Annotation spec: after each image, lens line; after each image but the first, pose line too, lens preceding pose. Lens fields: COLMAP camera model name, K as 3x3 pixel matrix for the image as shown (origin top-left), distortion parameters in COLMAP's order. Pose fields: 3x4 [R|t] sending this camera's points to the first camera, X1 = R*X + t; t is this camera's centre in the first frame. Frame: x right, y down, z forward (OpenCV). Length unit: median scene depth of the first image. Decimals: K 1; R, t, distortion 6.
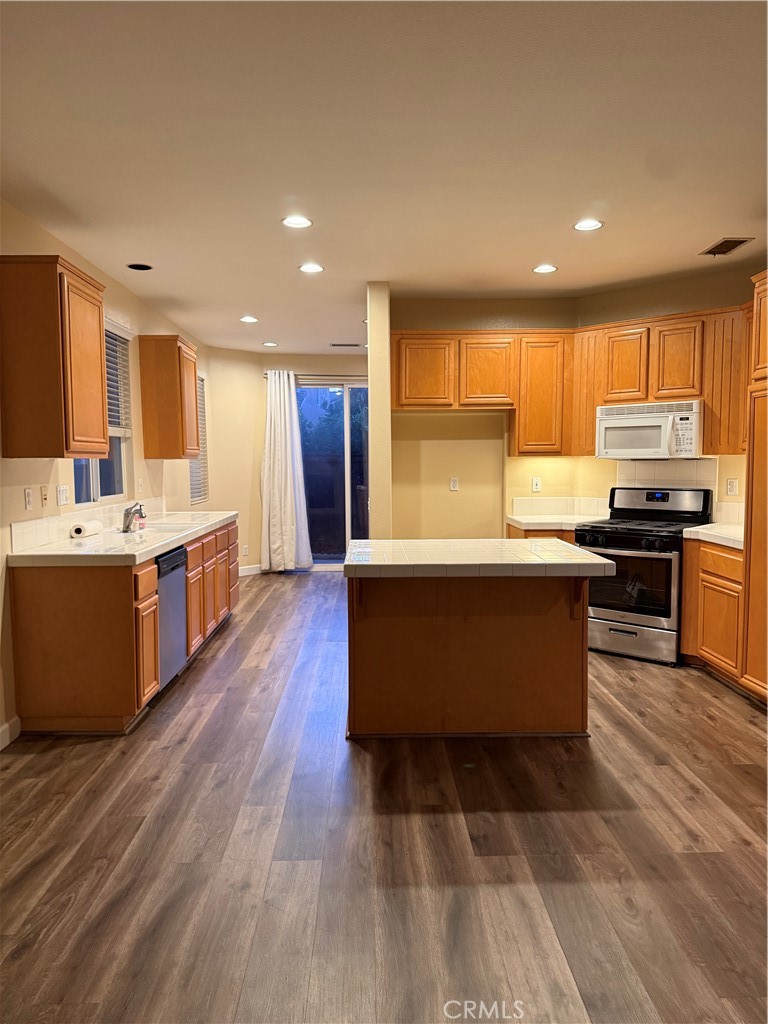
lens RADIAL K [[726.6, 0, 392.8], [0, 726.6, 515.8], [0, 0, 1]] dist [0.042021, -0.037264]
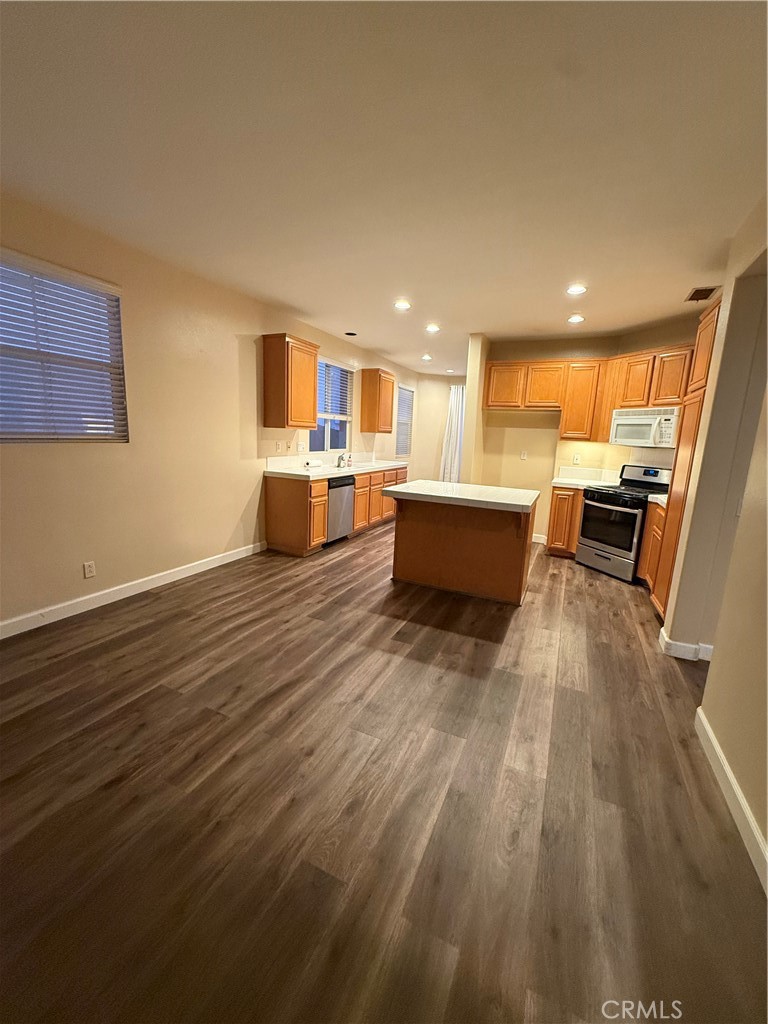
lens RADIAL K [[410.1, 0, 384.4], [0, 410.1, 510.6], [0, 0, 1]] dist [-0.001499, 0.000309]
pose [[0.890941, 0.127571, -0.435833, 0.274173], [-0.083422, 0.989376, 0.119062, -0.004928], [0.446391, -0.069719, 0.892118, 0.014587]]
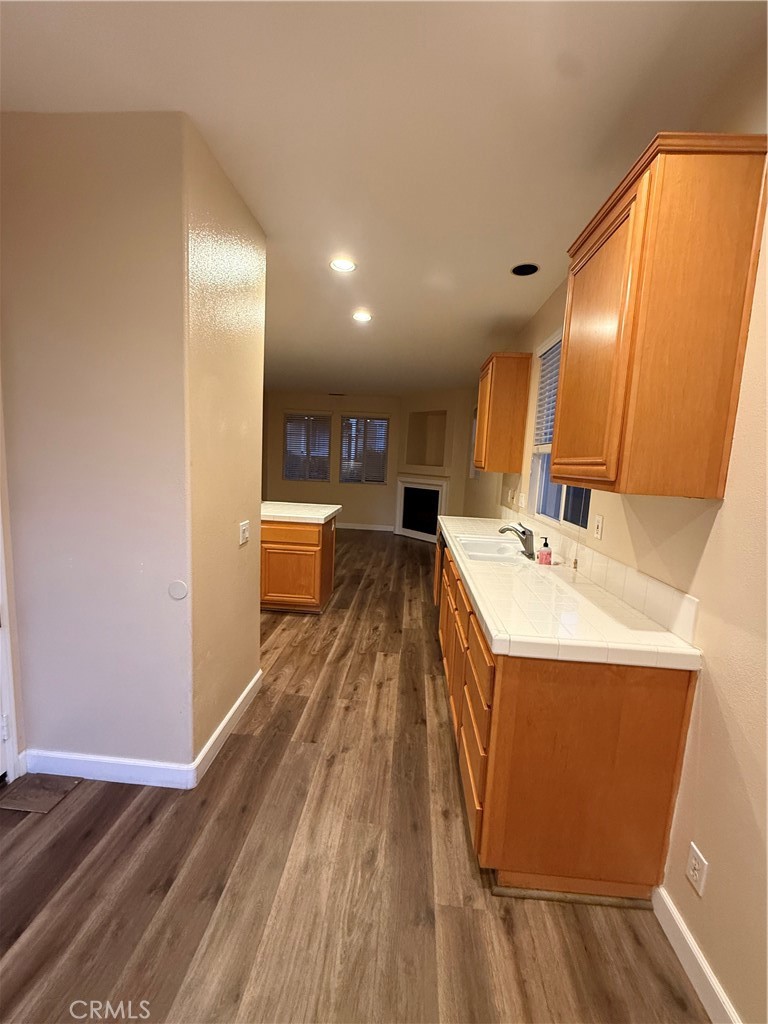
lens RADIAL K [[410.1, 0, 387.5], [0, 410.1, 514.6], [0, 0, 1]] dist [-0.001499, 0.000309]
pose [[-0.994427, -0.057983, 0.088050, -0.227030], [-0.038469, 0.977156, 0.209014, -0.134275], [-0.098158, 0.204462, -0.973941, 1.536036]]
